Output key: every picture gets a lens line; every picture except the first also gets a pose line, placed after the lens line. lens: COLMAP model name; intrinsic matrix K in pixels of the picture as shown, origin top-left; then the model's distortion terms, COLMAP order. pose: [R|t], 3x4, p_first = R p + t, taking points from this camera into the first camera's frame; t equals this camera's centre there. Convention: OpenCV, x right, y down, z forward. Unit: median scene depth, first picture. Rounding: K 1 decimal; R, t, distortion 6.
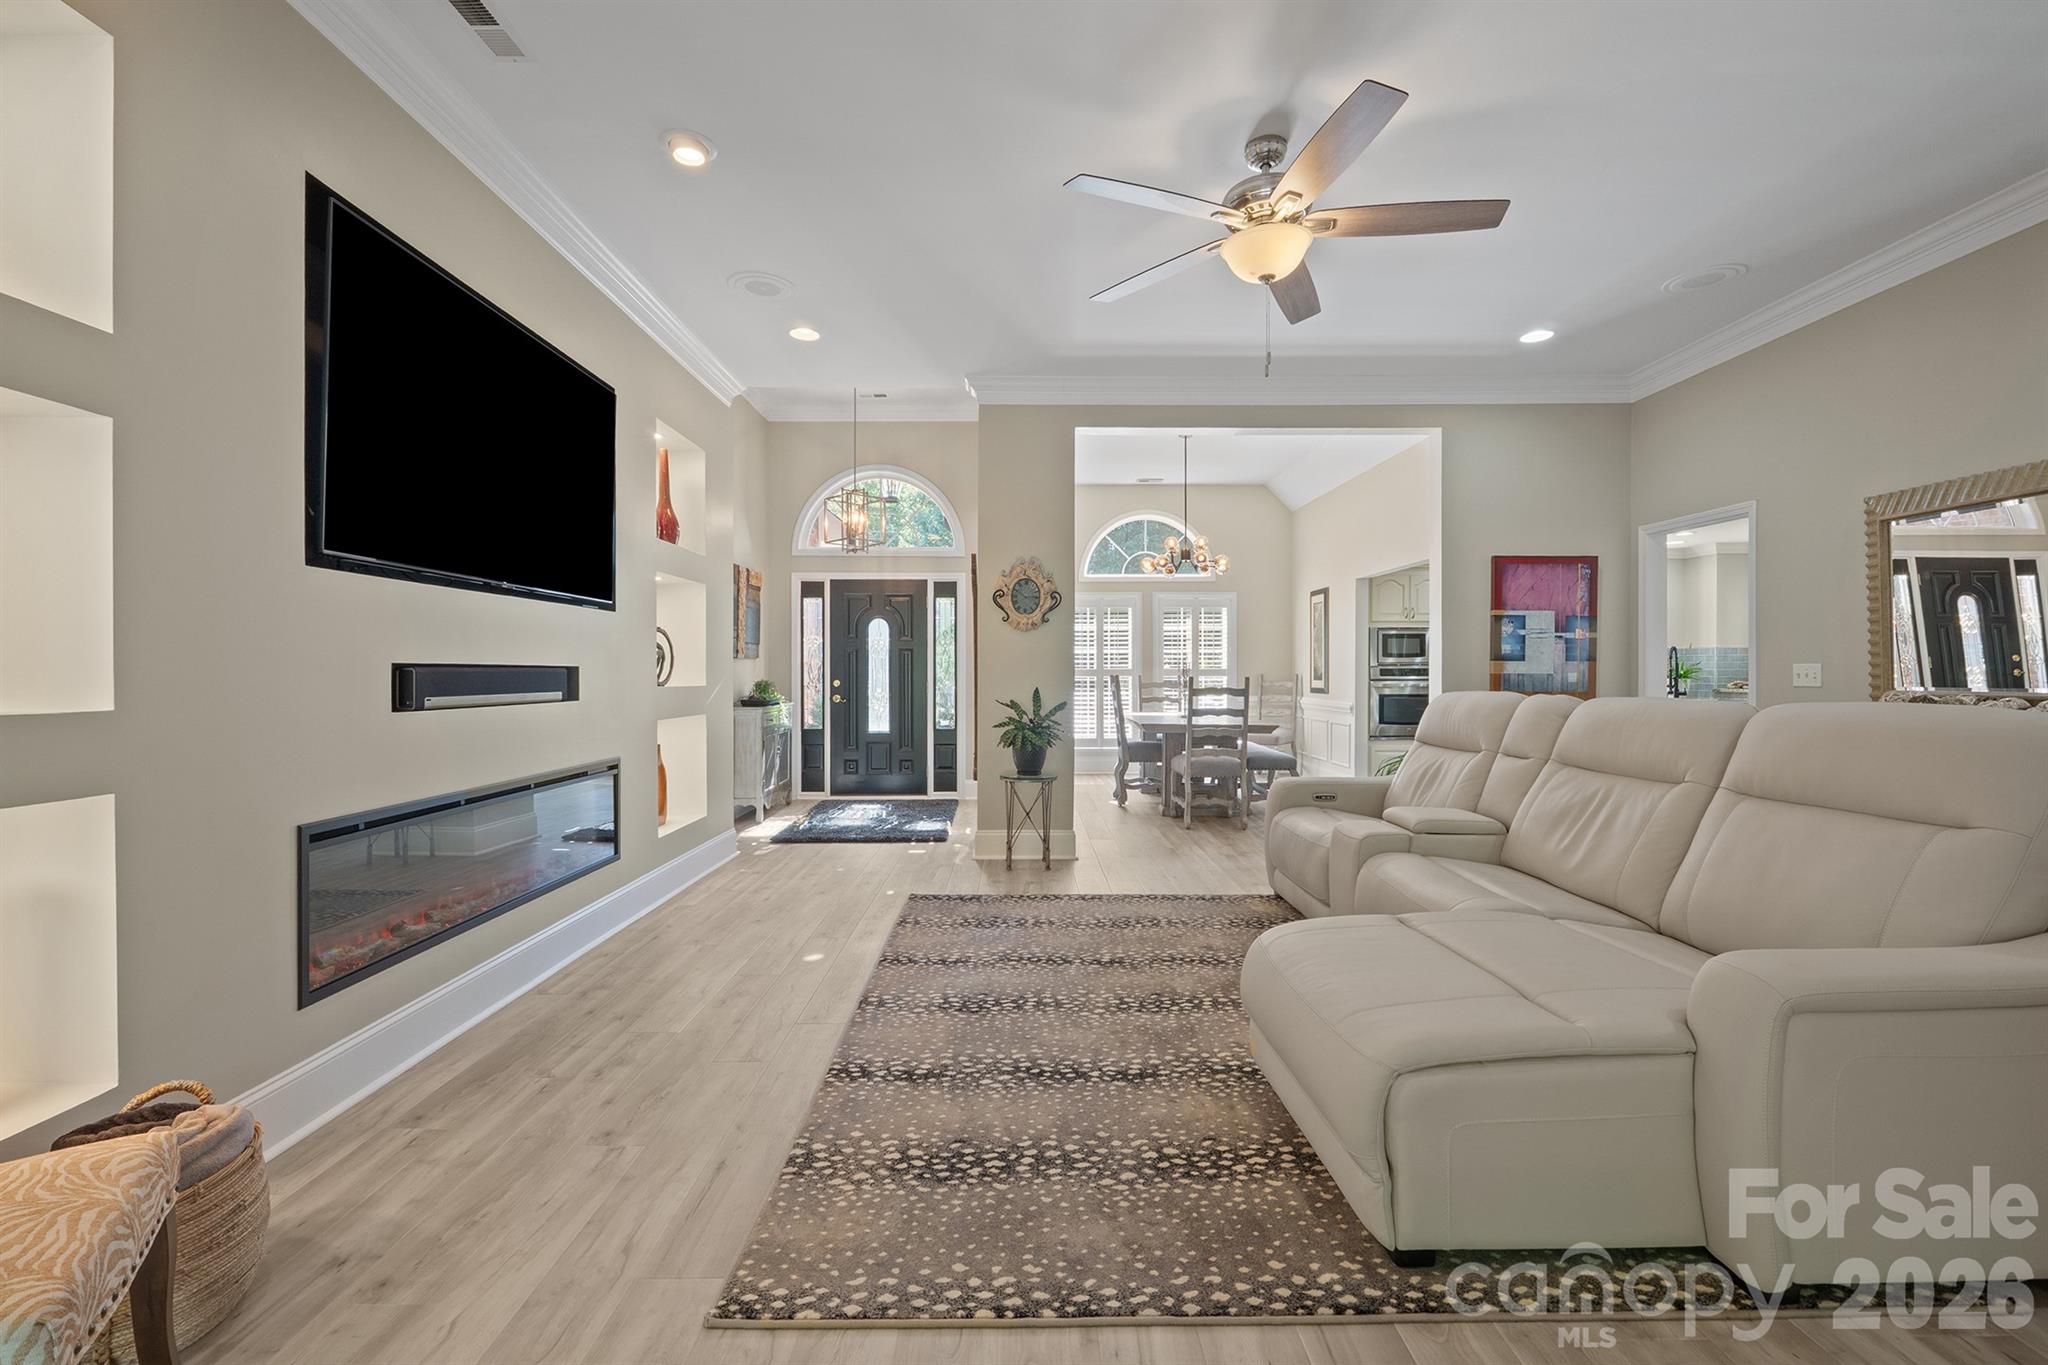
lens RADIAL K [[864.5, 0, 1016.2], [0, 864.5, 681.0], [0, 0, 1]] dist [-0.007712, 0.001025]
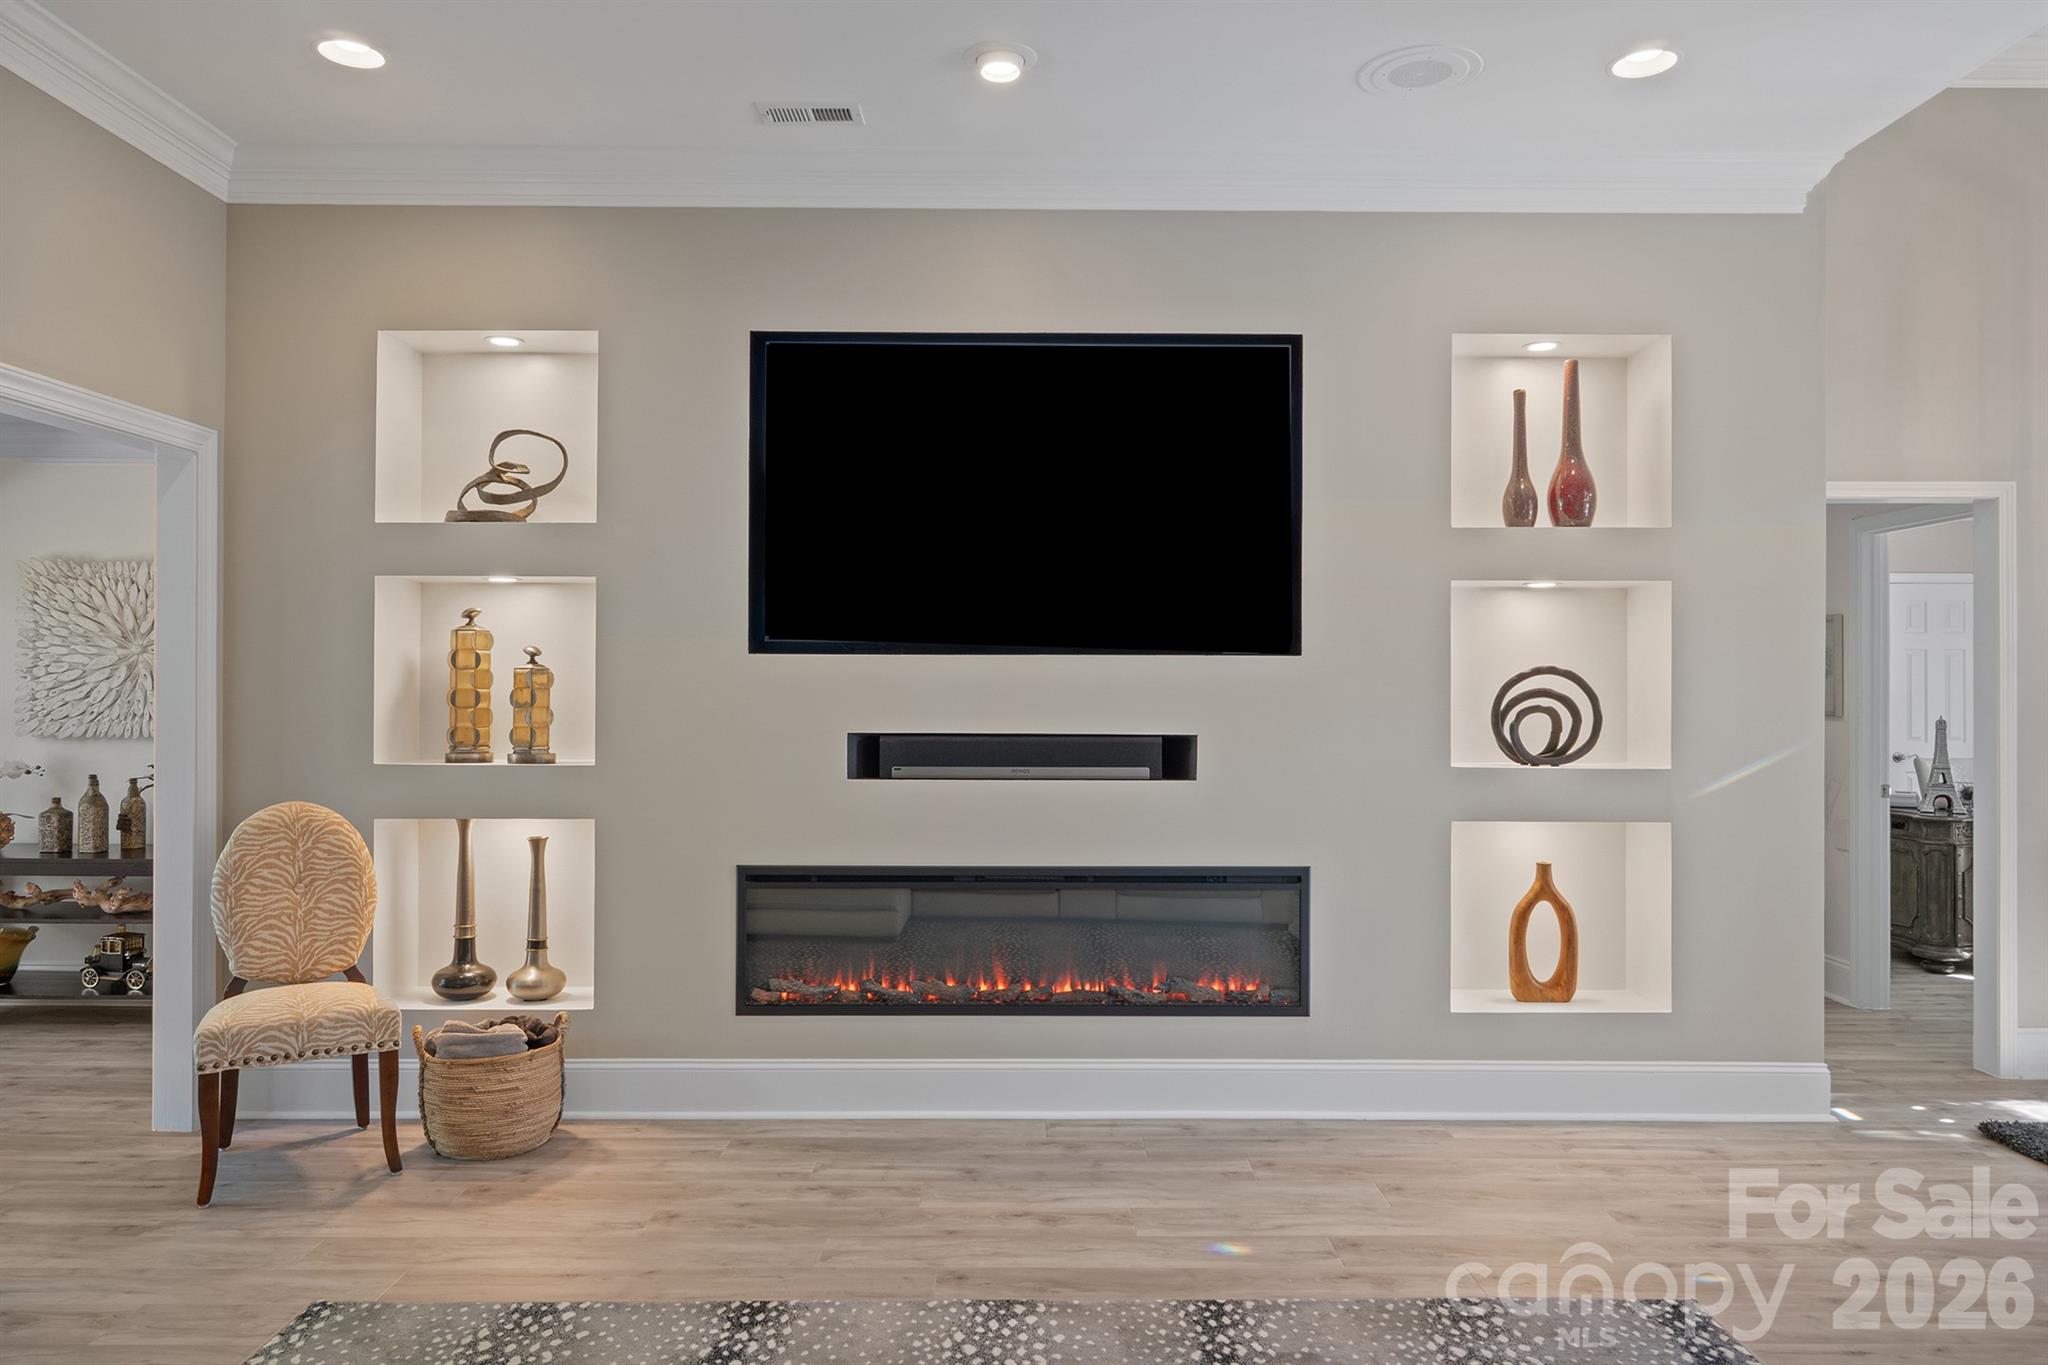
lens RADIAL K [[1317.7, 0, 1024.3], [0, 1317.7, 686.8], [0, 0, 1]] dist [-0.000686, 0.003274]
pose [[0.000776, -0.003902, -0.999992, 0.706747], [-0.013094, 0.999907, -0.003912, -0.057462], [0.999914, 0.013097, 0.000725, 0.938725]]
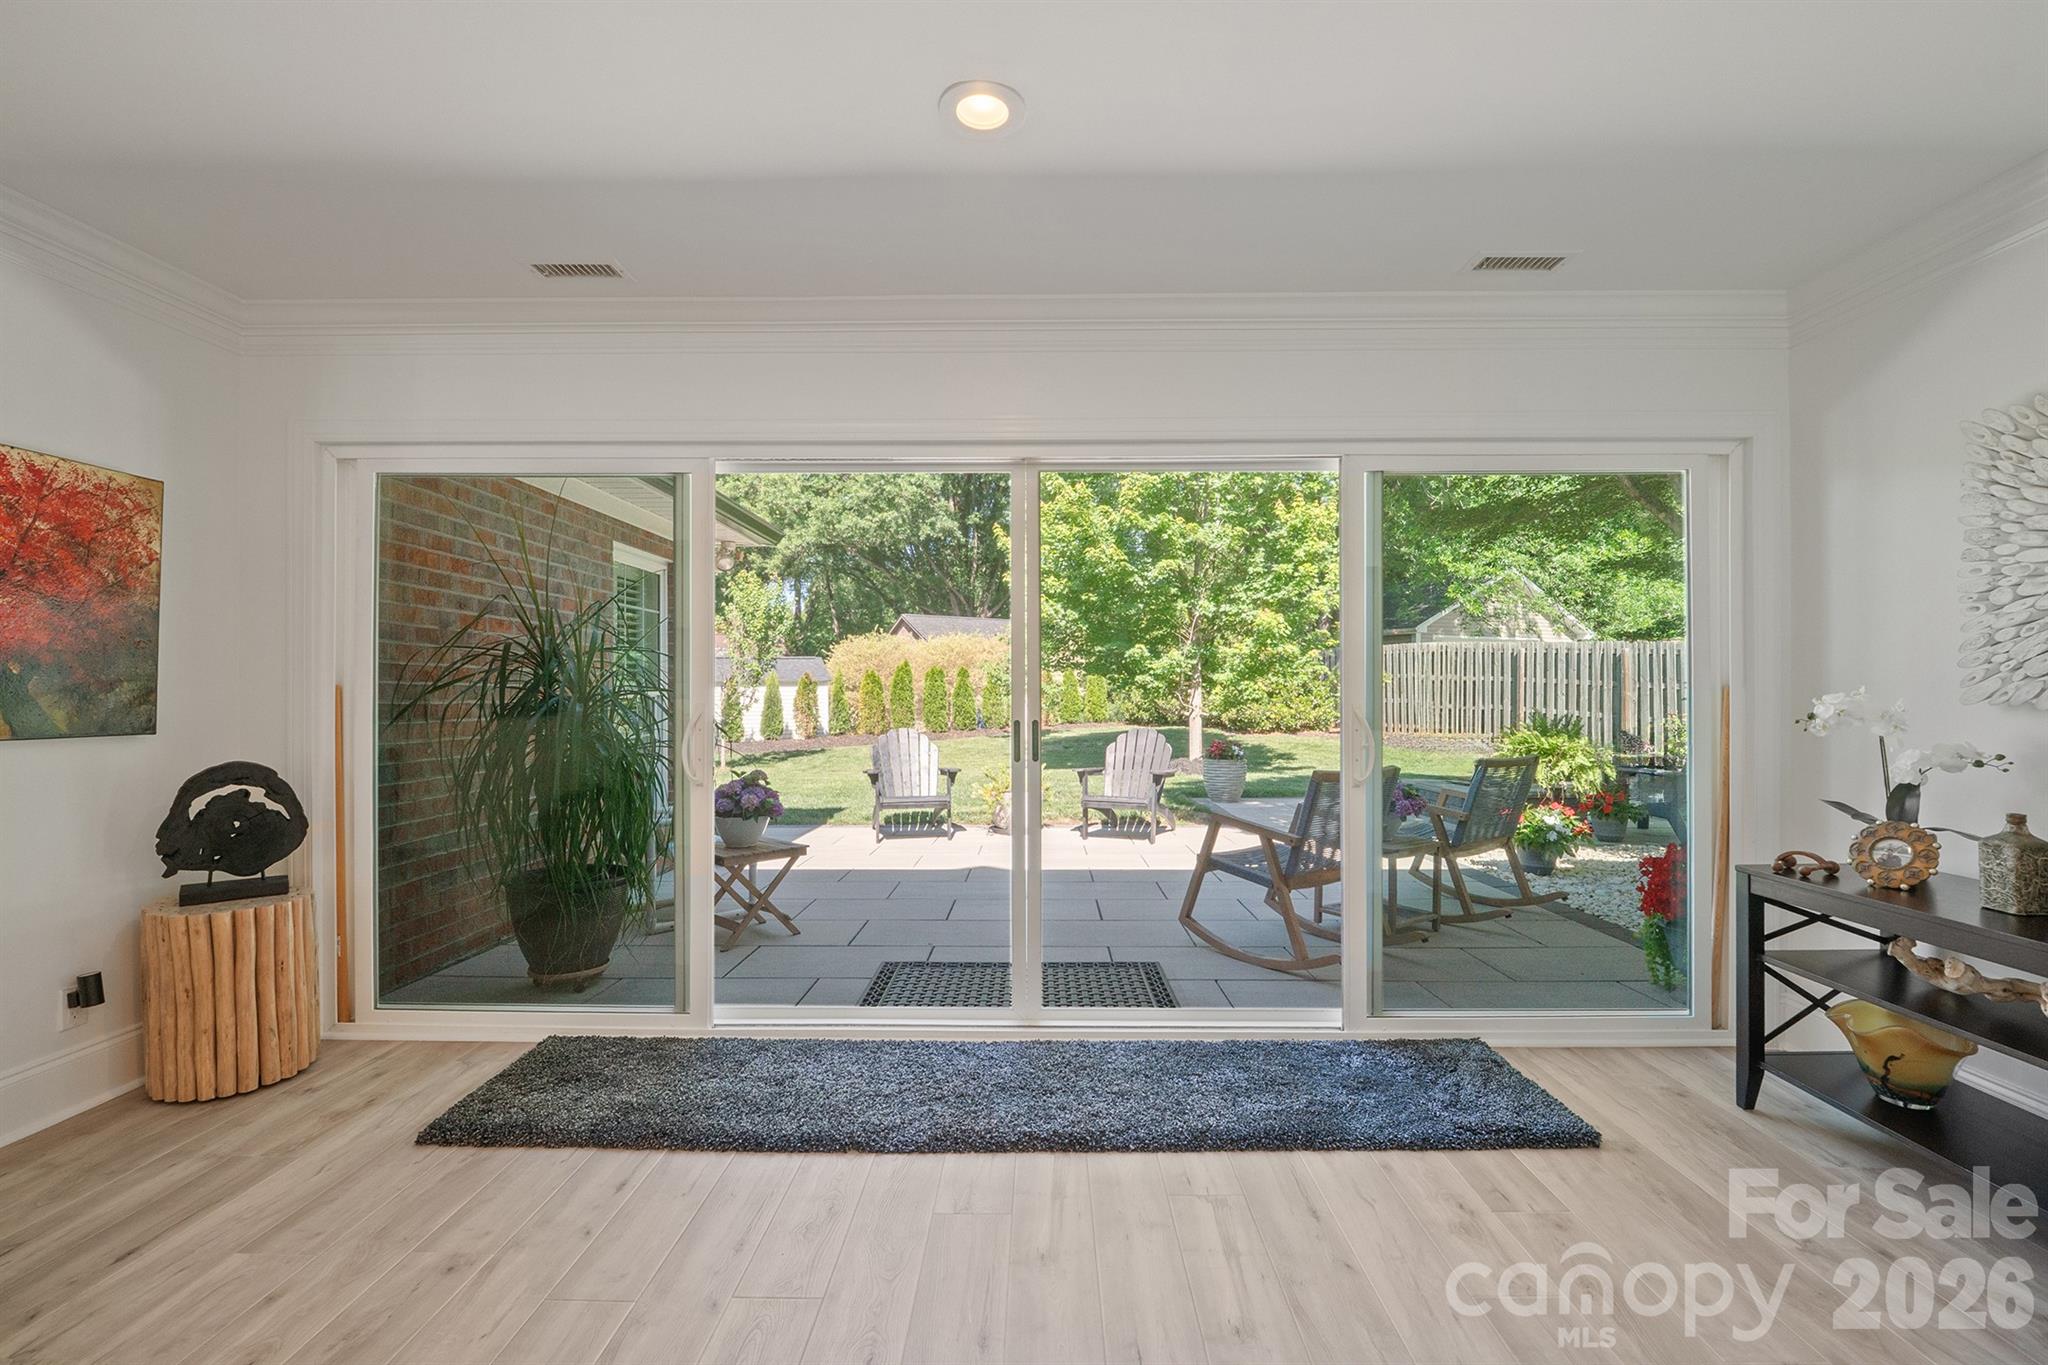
lens RADIAL K [[864.5, 0, 1028.3], [0, 864.5, 700.1], [0, 0, 1]] dist [-0.007712, 0.001025]
pose [[-0.999733, 0.010868, 0.020409, -0.244186], [0.011147, 0.999845, 0.013610, -0.005328], [-0.020258, 0.013834, -0.999699, 0.353673]]
